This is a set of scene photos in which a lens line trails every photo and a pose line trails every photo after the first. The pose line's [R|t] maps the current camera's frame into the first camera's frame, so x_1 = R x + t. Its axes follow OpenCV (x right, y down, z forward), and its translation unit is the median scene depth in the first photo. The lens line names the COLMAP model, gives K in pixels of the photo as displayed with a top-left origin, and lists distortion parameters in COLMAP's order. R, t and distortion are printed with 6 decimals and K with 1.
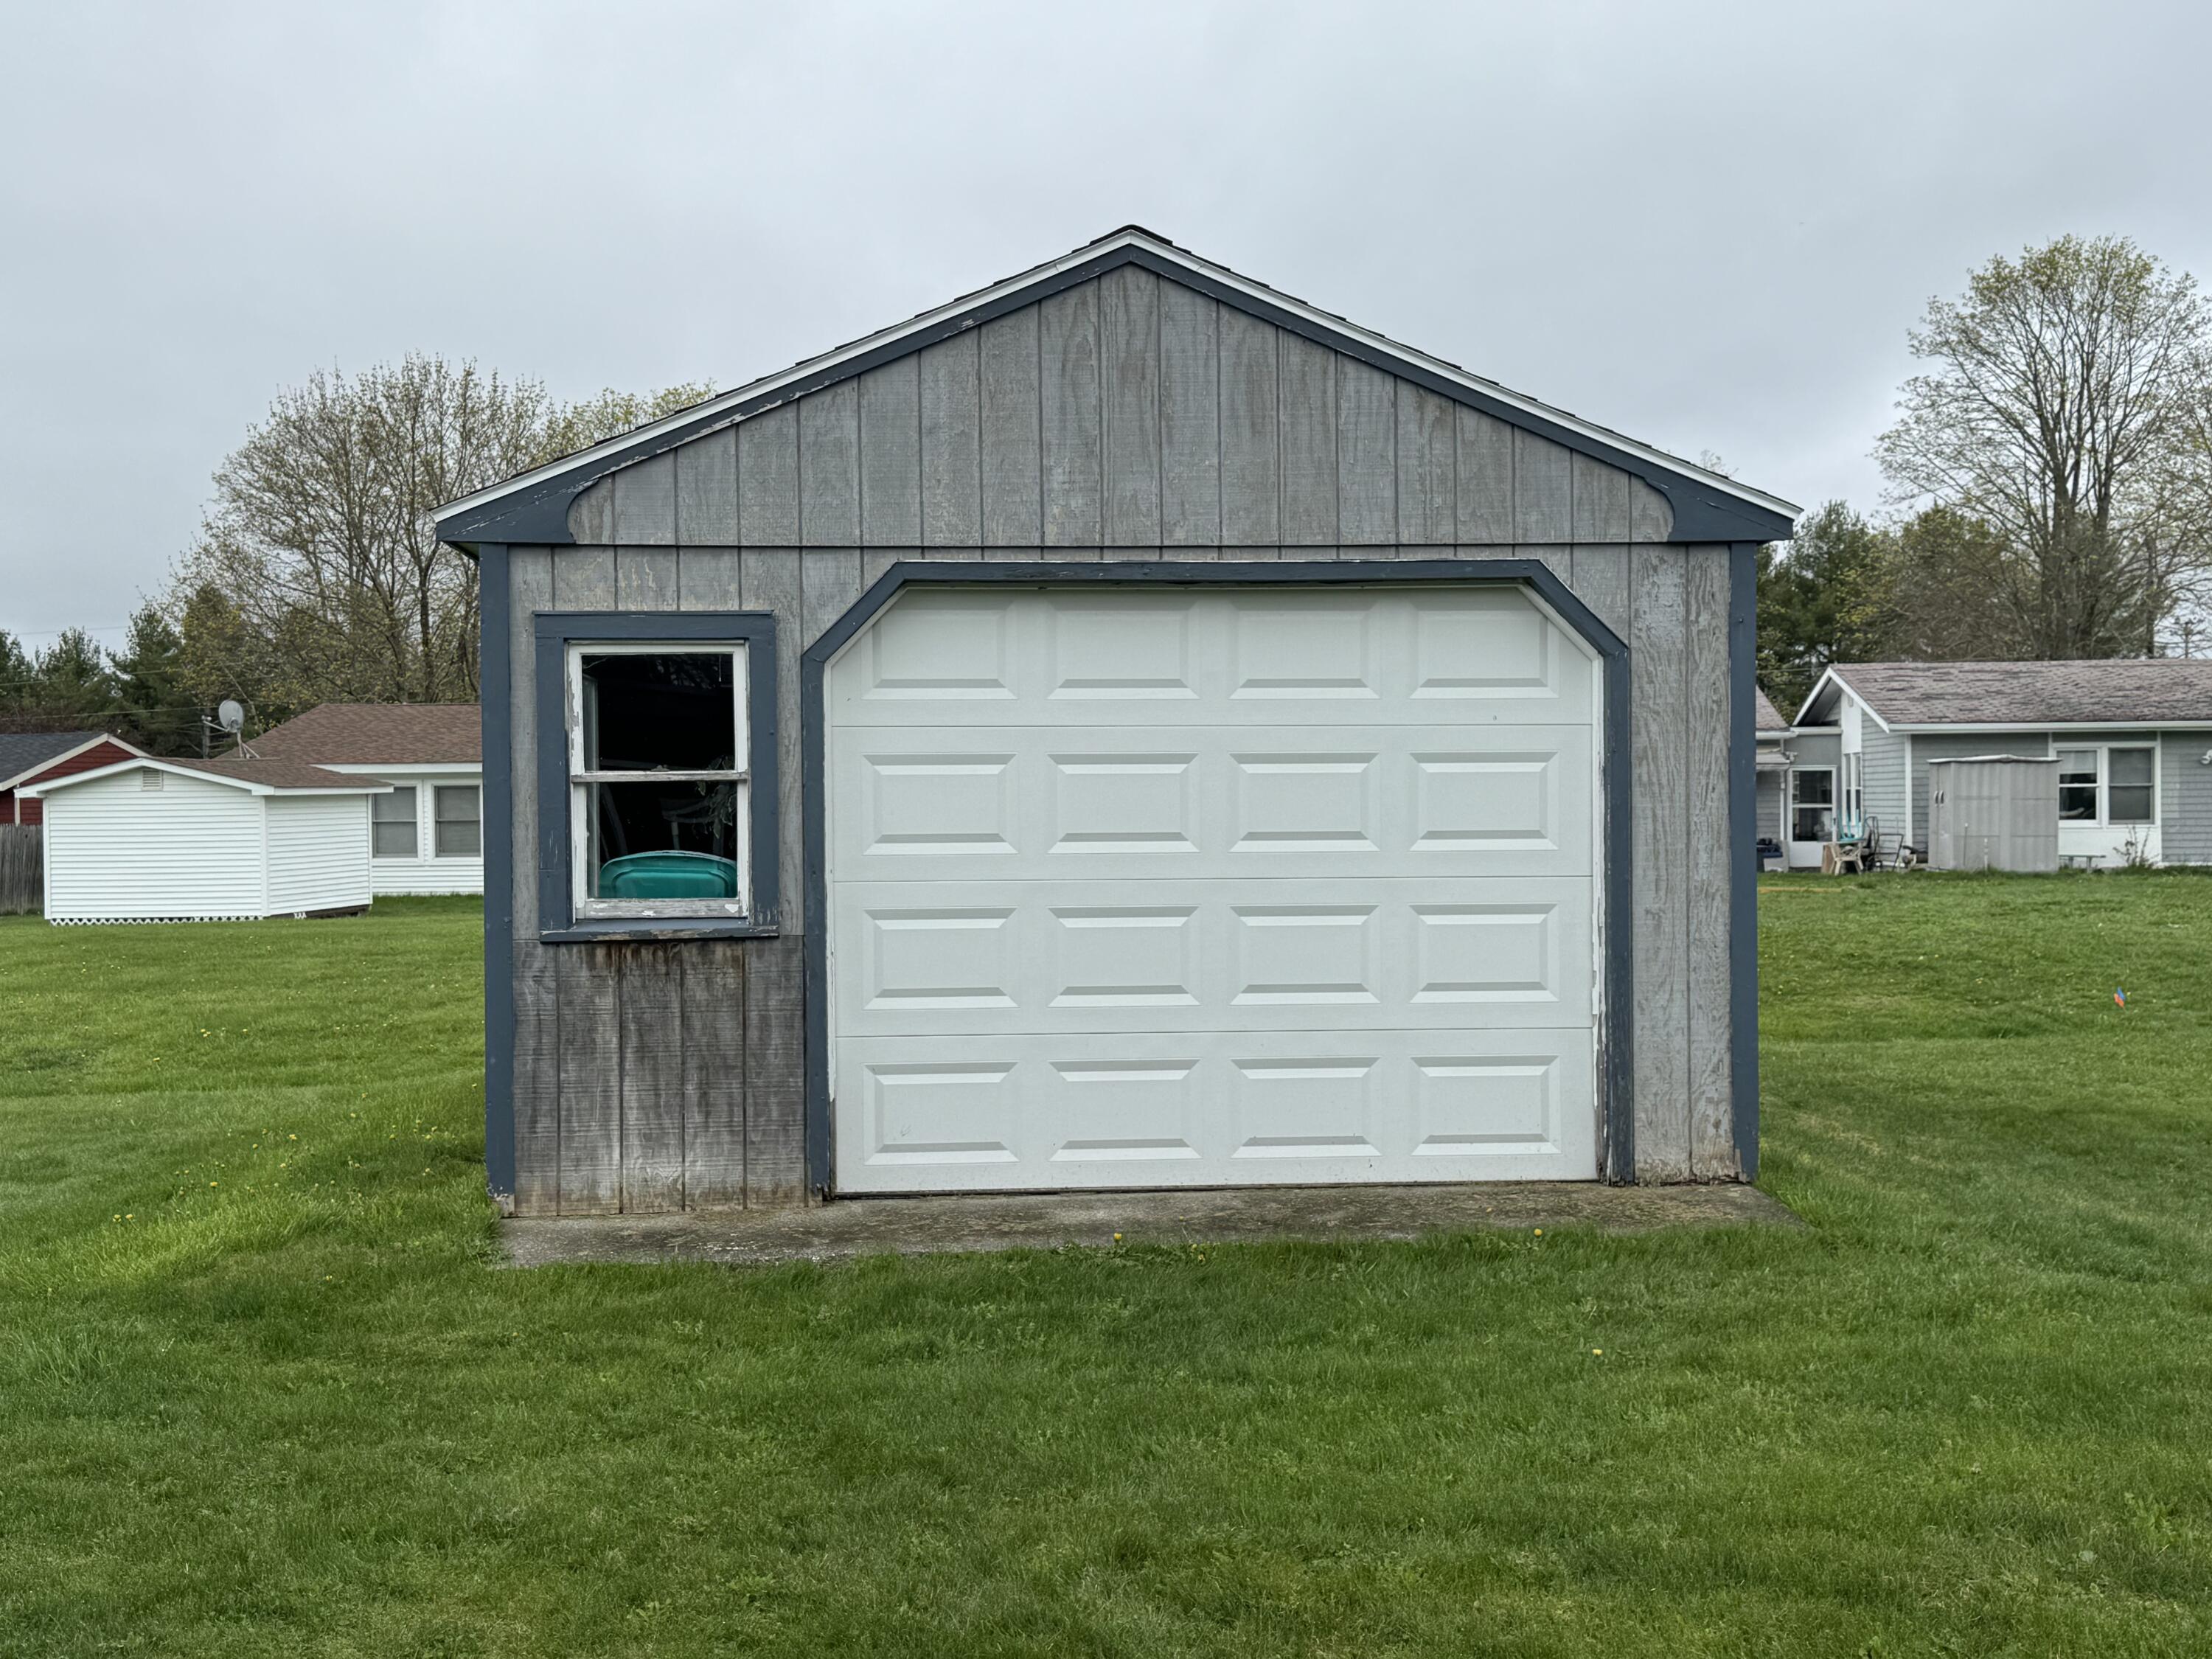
lens RADIAL K [[2459.7, 0, 1106.0], [0, 2459.7, 829.5], [0, 0, 1]] dist [-0.000347, 0.000327]
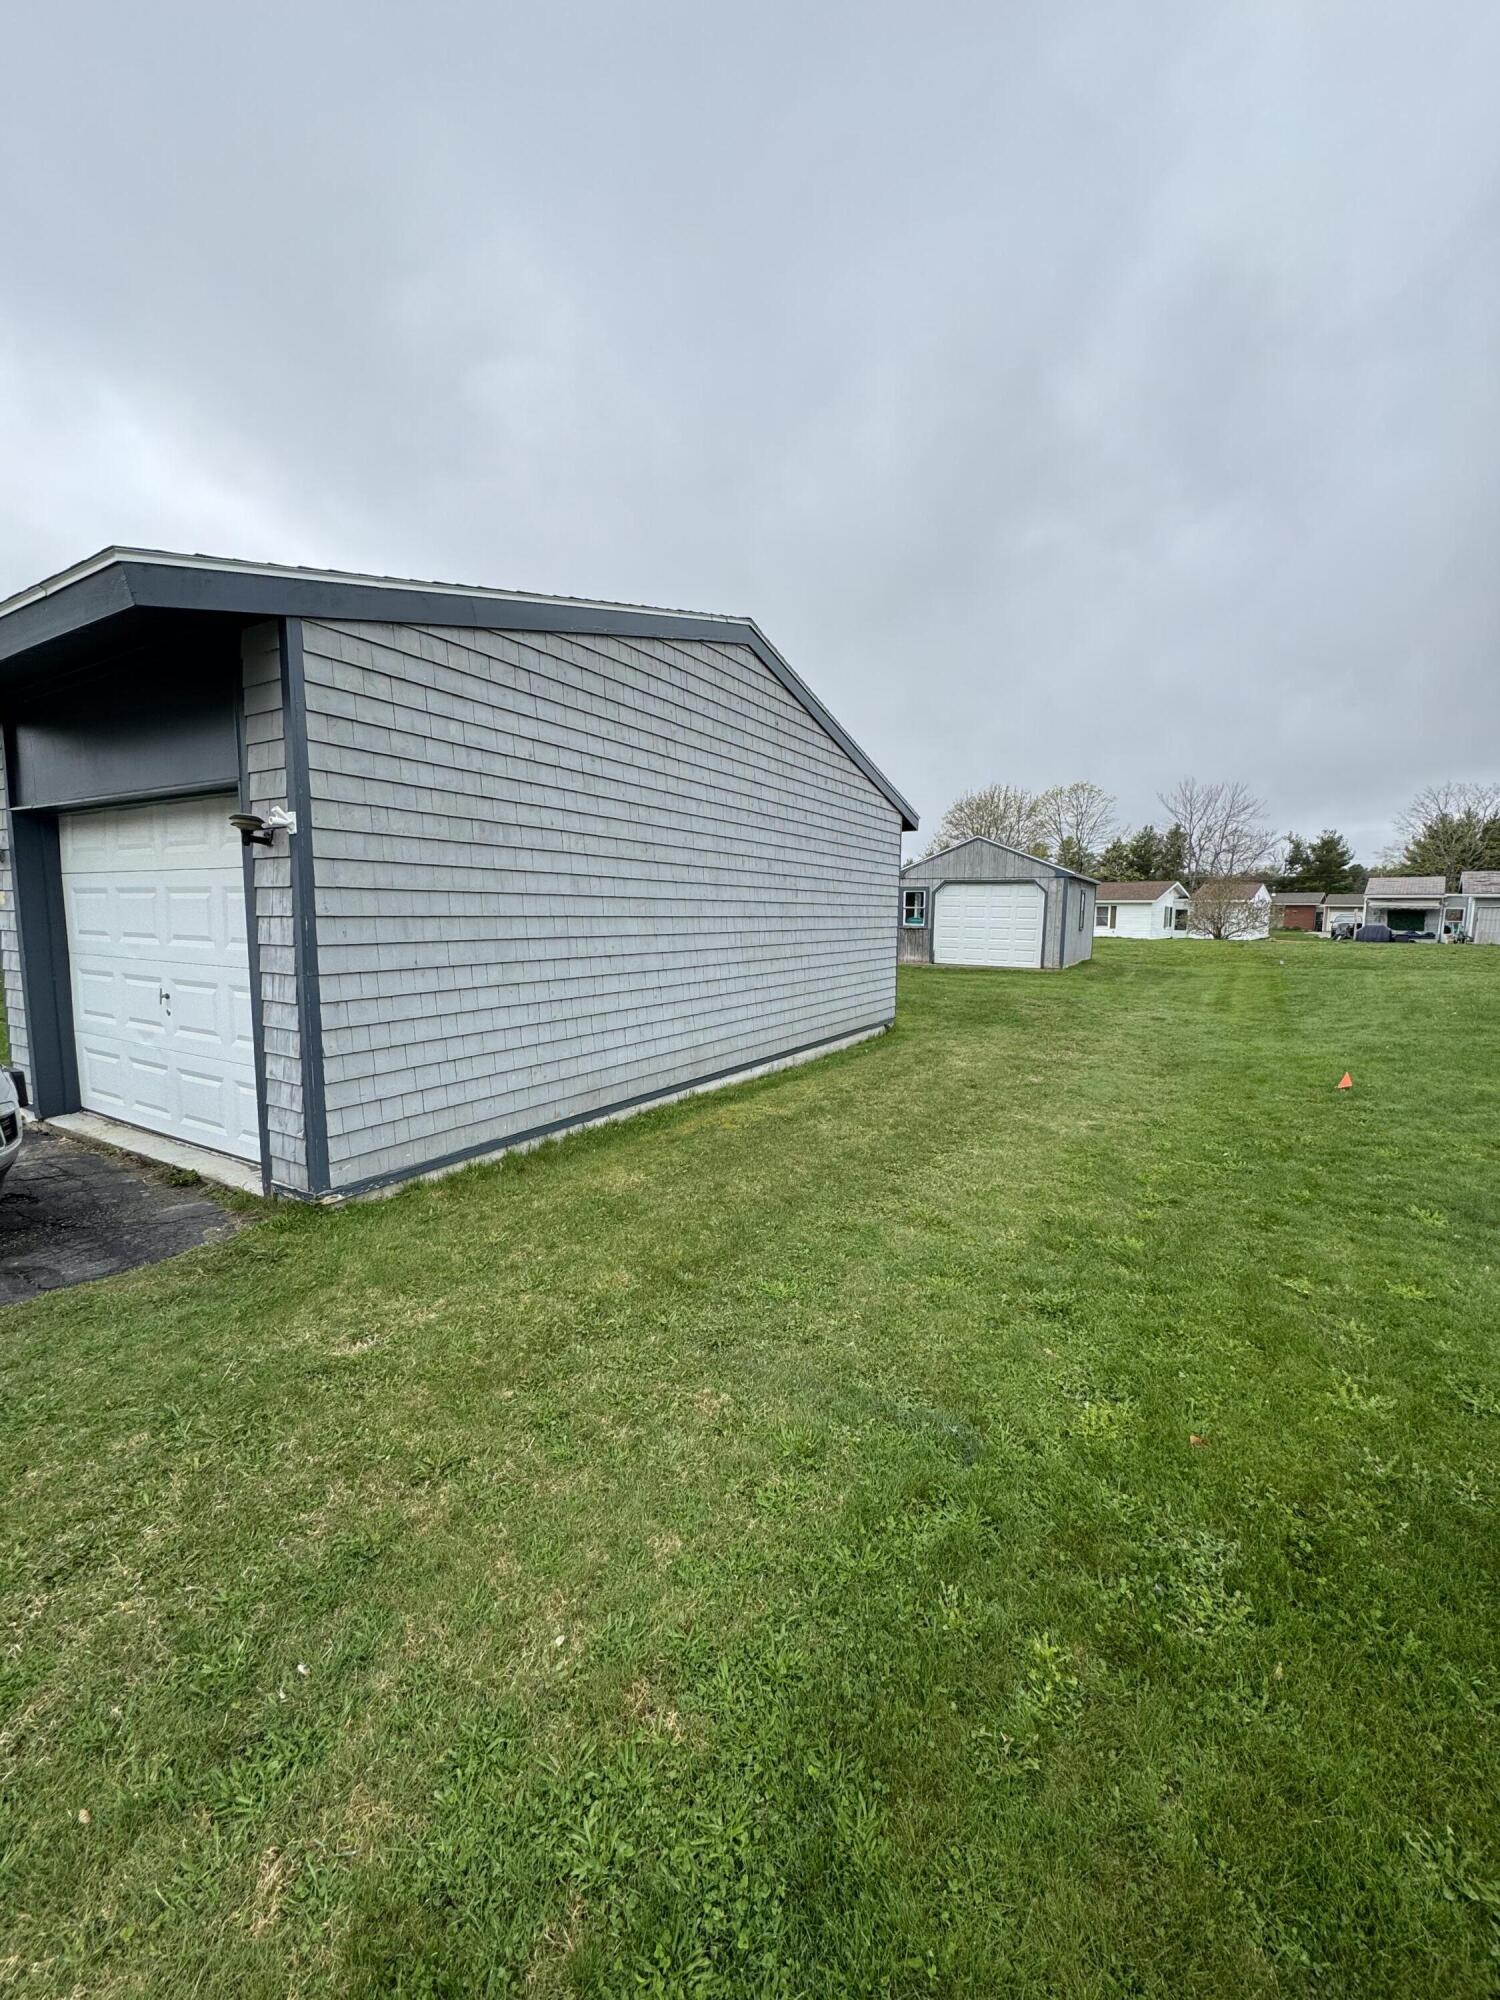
lens RADIAL K [[801.1, 0, 750.0], [0, 801.1, 1000.0], [0, 0, 1]] dist [-0.000577, 0.000099]
pose [[0.821669, 0.087207, -0.563254, 0.846629], [-0.028290, 0.993247, 0.112513, -0.001511], [0.569263, -0.076514, 0.818588, -1.405696]]
